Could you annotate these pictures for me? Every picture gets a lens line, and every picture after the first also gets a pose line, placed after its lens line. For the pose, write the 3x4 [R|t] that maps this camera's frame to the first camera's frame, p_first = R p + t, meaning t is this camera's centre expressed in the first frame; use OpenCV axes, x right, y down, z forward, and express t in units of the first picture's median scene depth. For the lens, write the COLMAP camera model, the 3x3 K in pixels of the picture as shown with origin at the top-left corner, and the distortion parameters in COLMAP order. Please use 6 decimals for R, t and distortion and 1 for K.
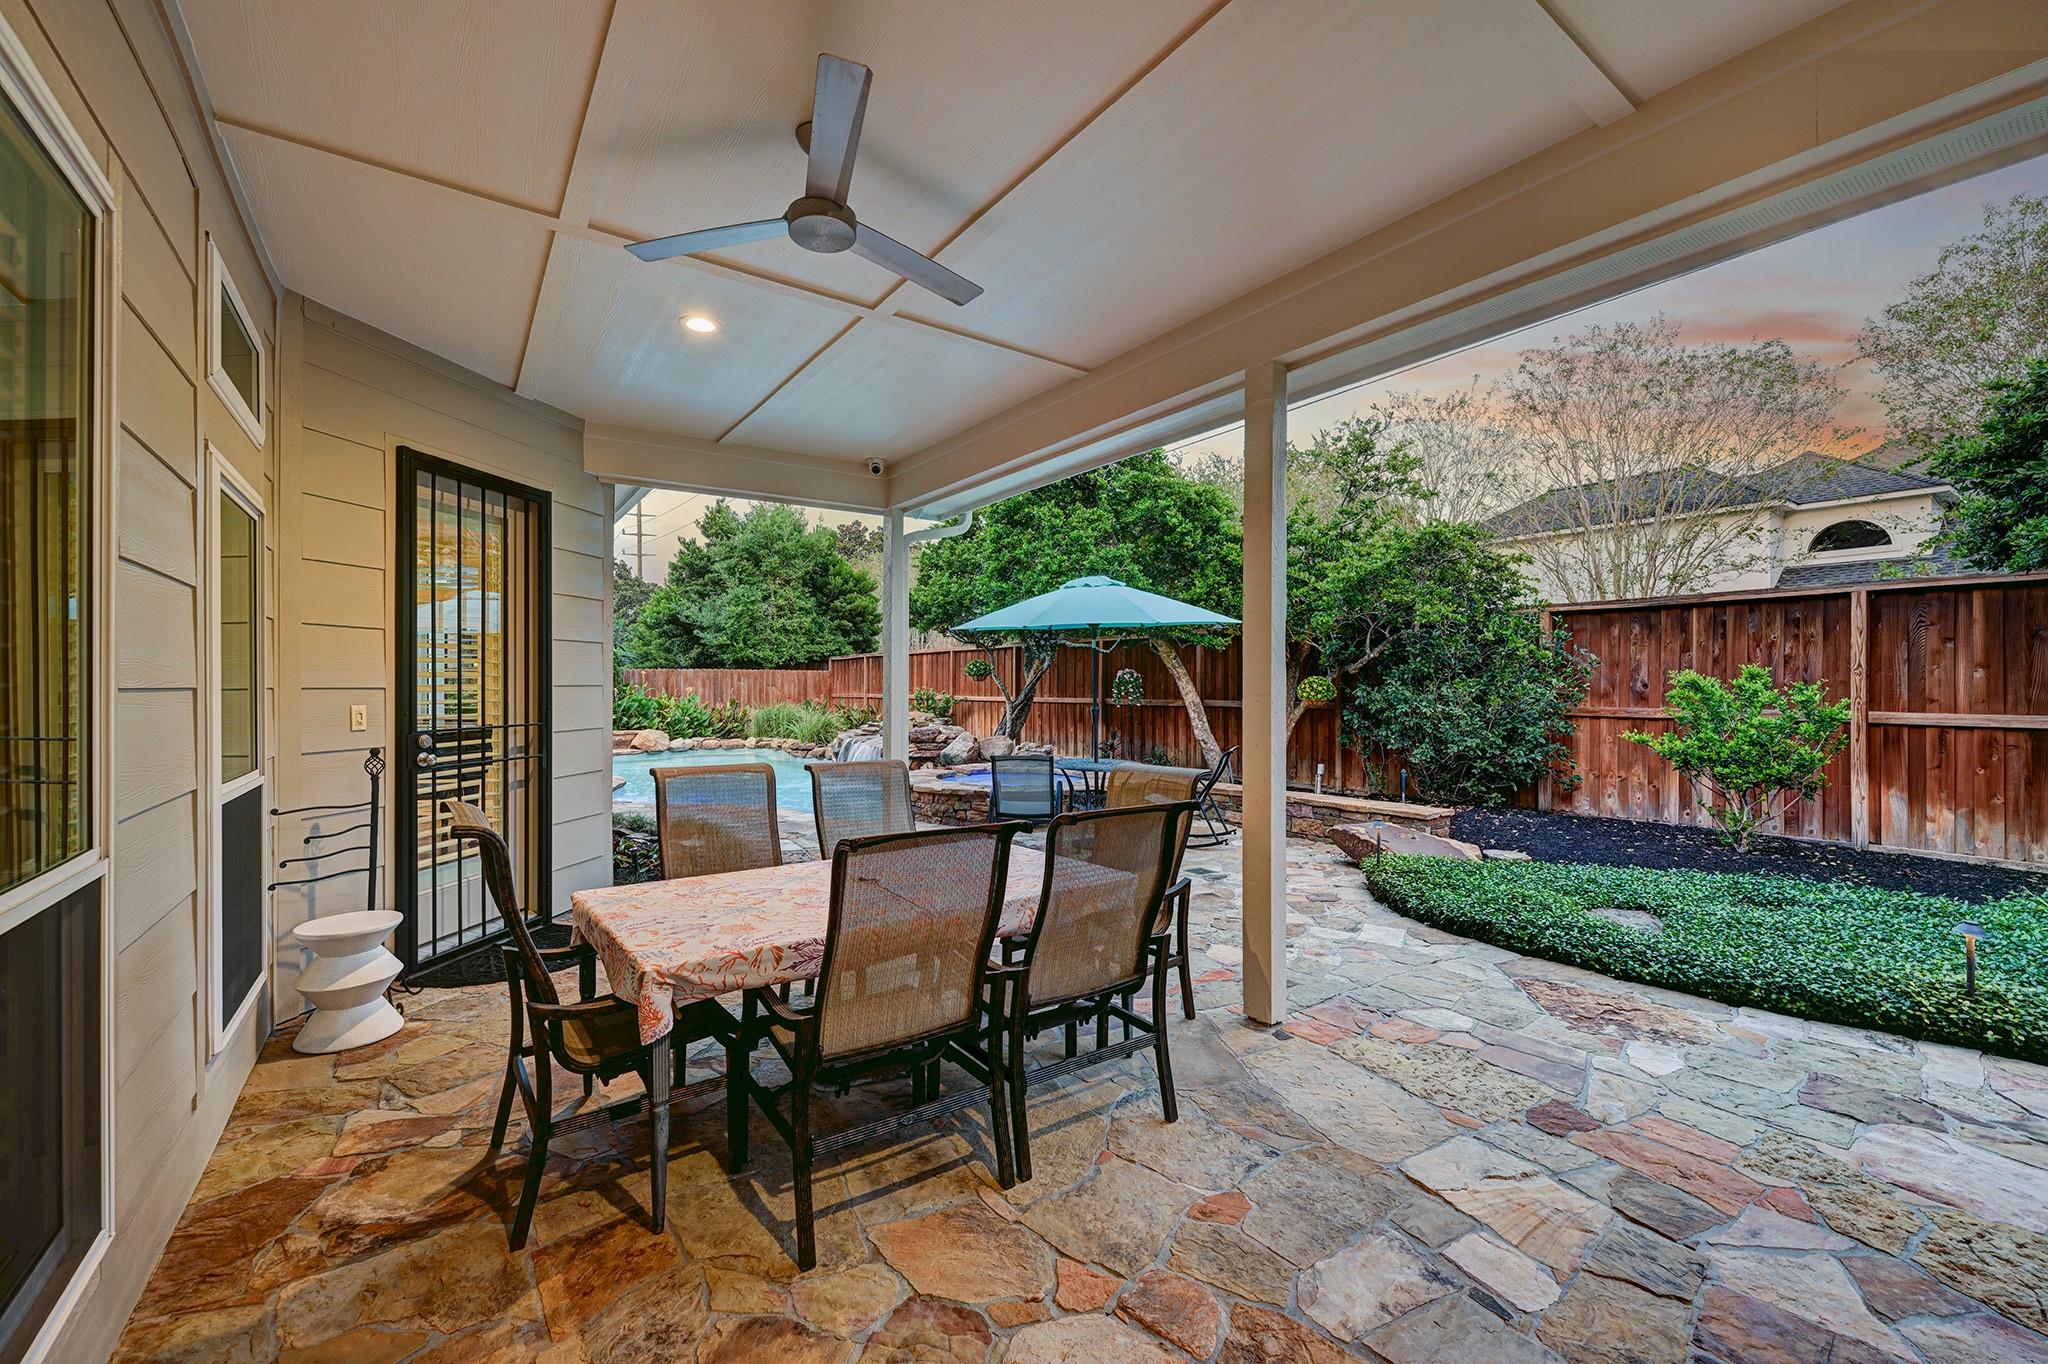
lens RADIAL K [[814.1, 0, 1018.2], [0, 814.1, 681.1], [0, 0, 1]] dist [0.003094, -0.000500]
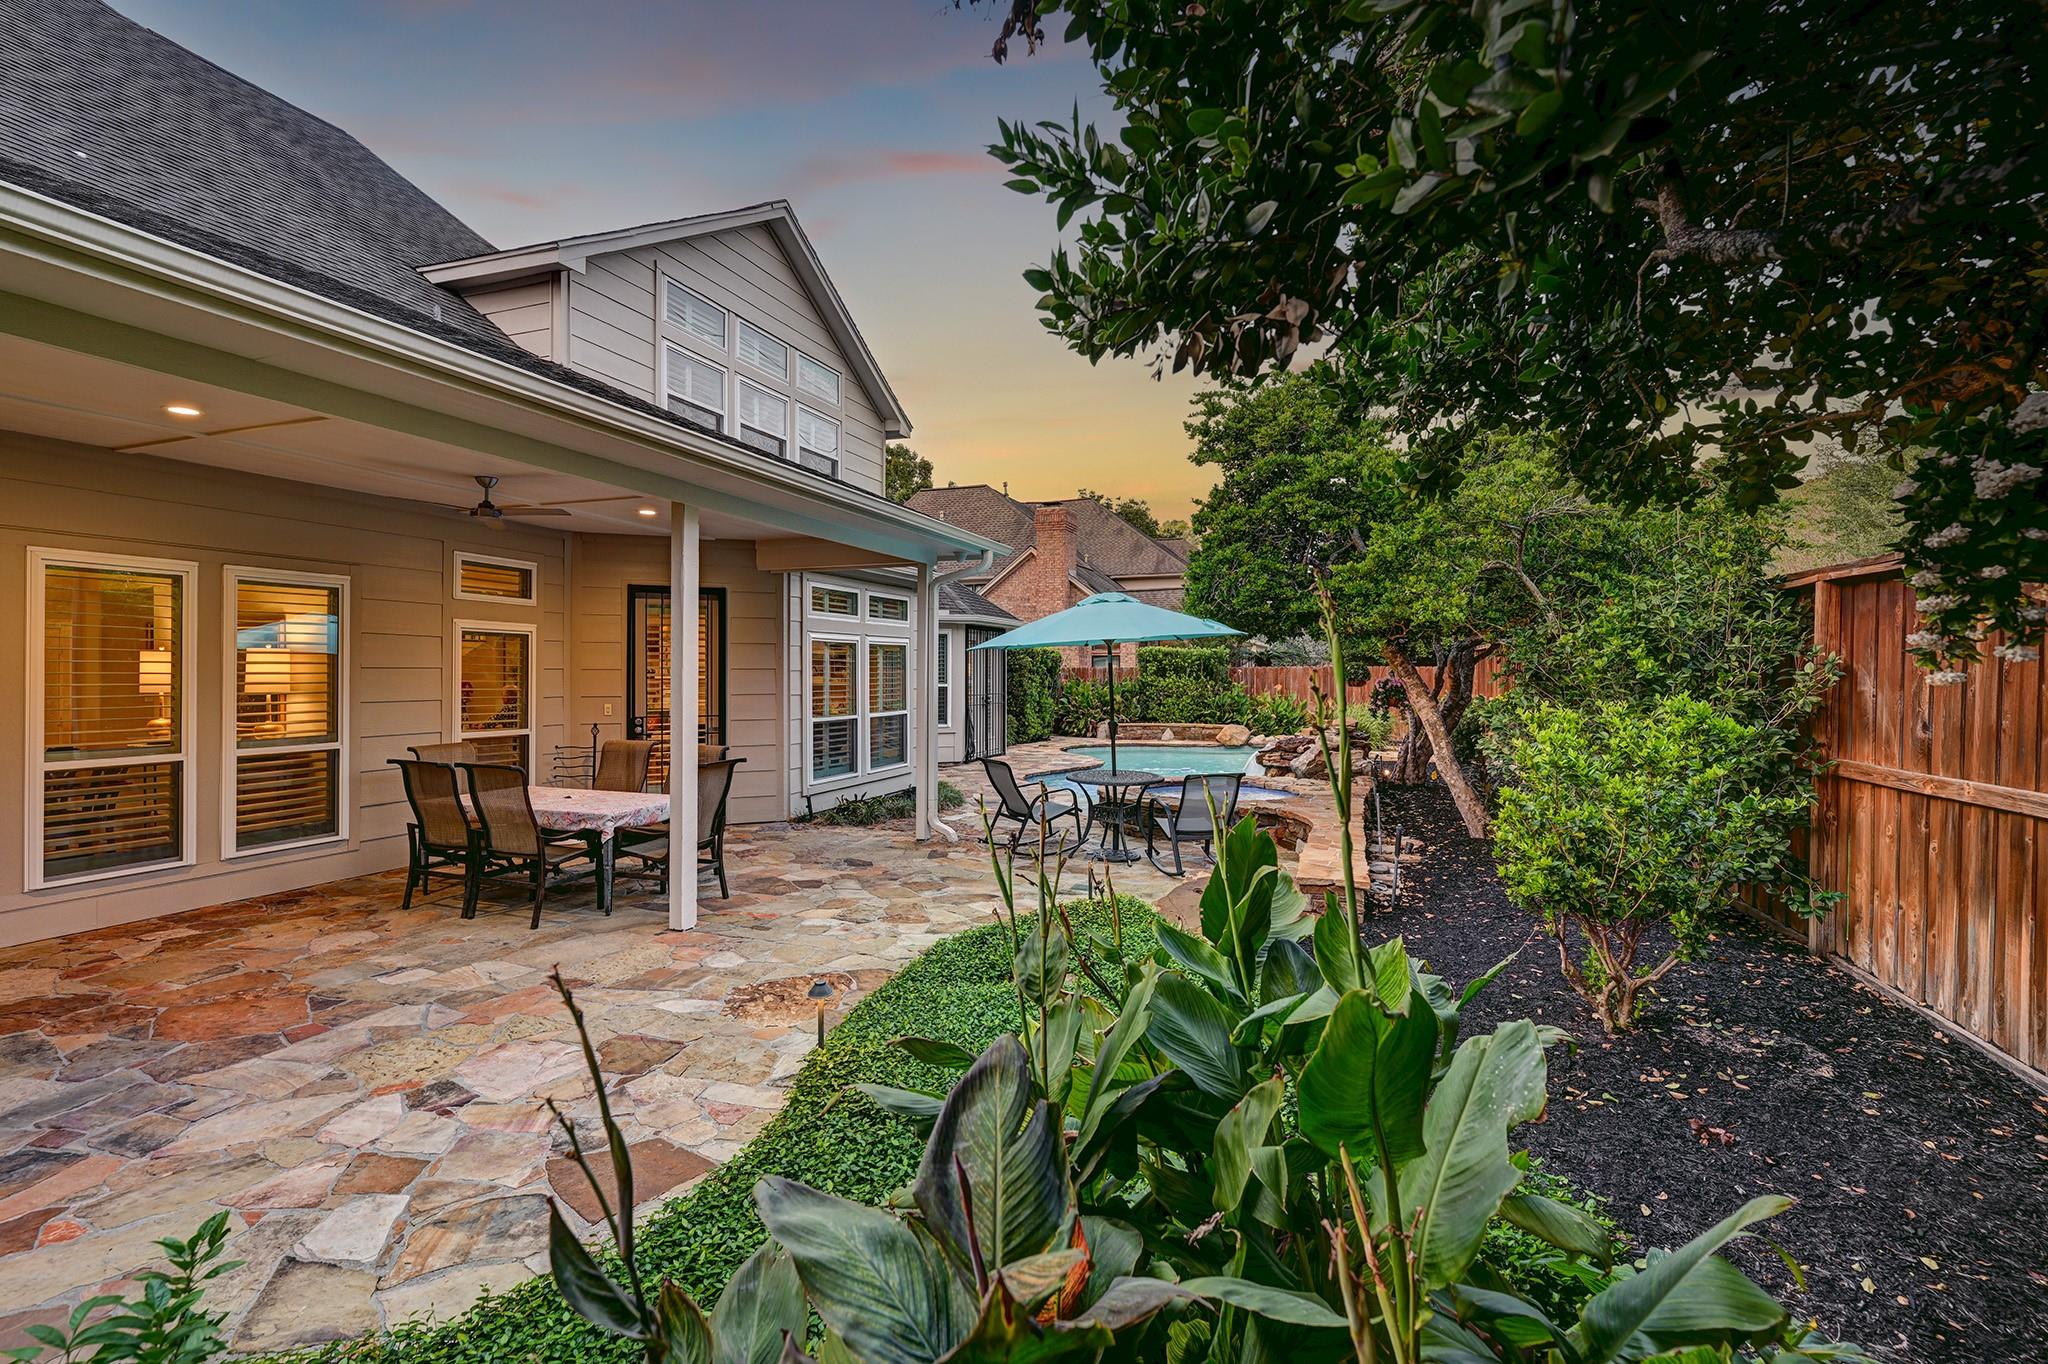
lens RADIAL K [[921.6, 0, 1028.5], [0, 921.6, 681.8], [0, 0, 1]] dist [0.004864, 0.000244]
pose [[0.561515, 0.008287, -0.827425, 2.130534], [0.000294, 0.999948, 0.010214, -0.062087], [0.827467, -0.005978, 0.561483, 0.584900]]
